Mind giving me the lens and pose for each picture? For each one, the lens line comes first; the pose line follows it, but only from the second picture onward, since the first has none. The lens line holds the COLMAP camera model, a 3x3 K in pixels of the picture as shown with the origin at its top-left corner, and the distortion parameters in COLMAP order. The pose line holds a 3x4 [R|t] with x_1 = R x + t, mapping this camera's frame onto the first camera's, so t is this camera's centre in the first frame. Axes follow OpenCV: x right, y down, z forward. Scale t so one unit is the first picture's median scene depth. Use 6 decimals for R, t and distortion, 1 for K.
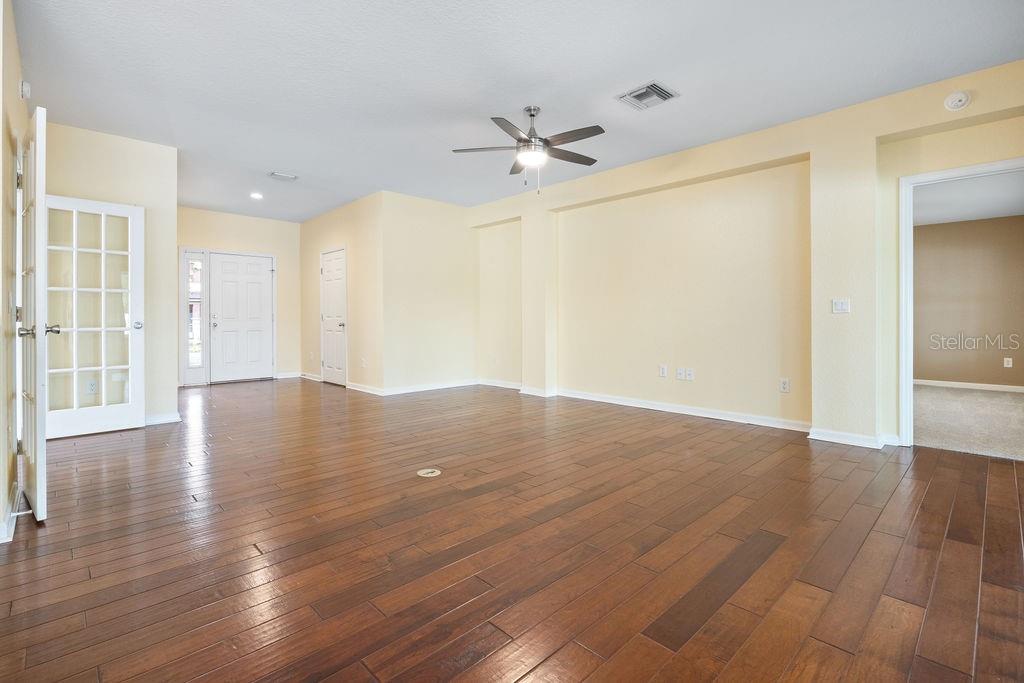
lens RADIAL K [[467.7, 0, 513.2], [0, 467.7, 318.1], [0, 0, 1]] dist [0.000594, 0.000022]
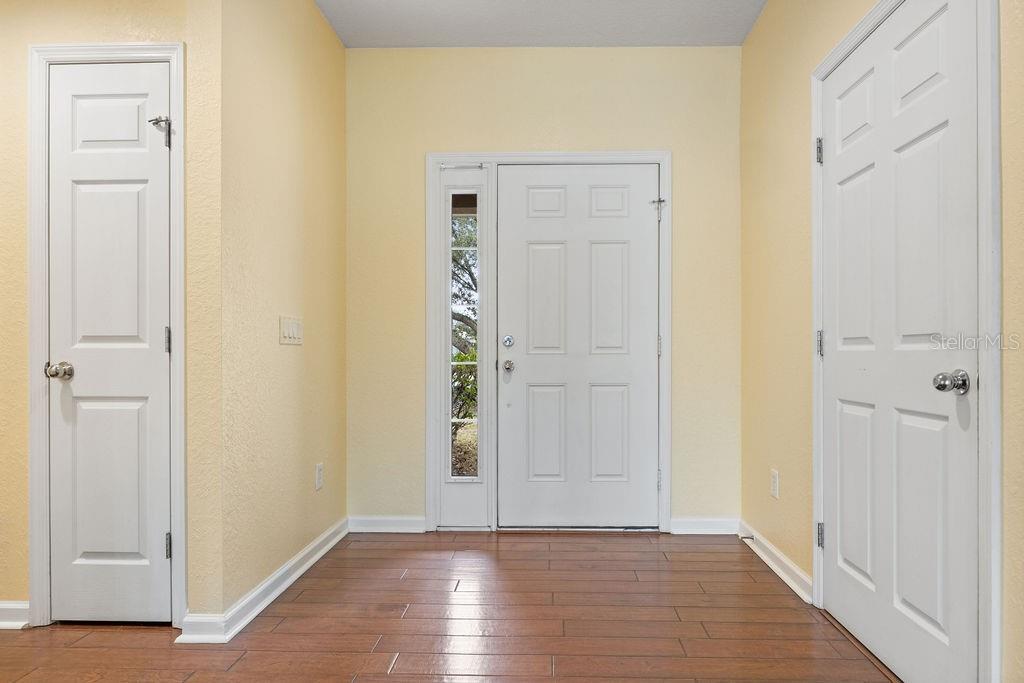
lens RADIAL K [[589.0, 0, 513.1], [0, 589.0, 352.7], [0, 0, 1]] dist [-0.001434, -0.000183]
pose [[0.673739, 0.001561, -0.738968, -0.286681], [0.000497, 0.999997, 0.002566, 0.002560], [0.738970, -0.002096, 0.673736, 0.670065]]
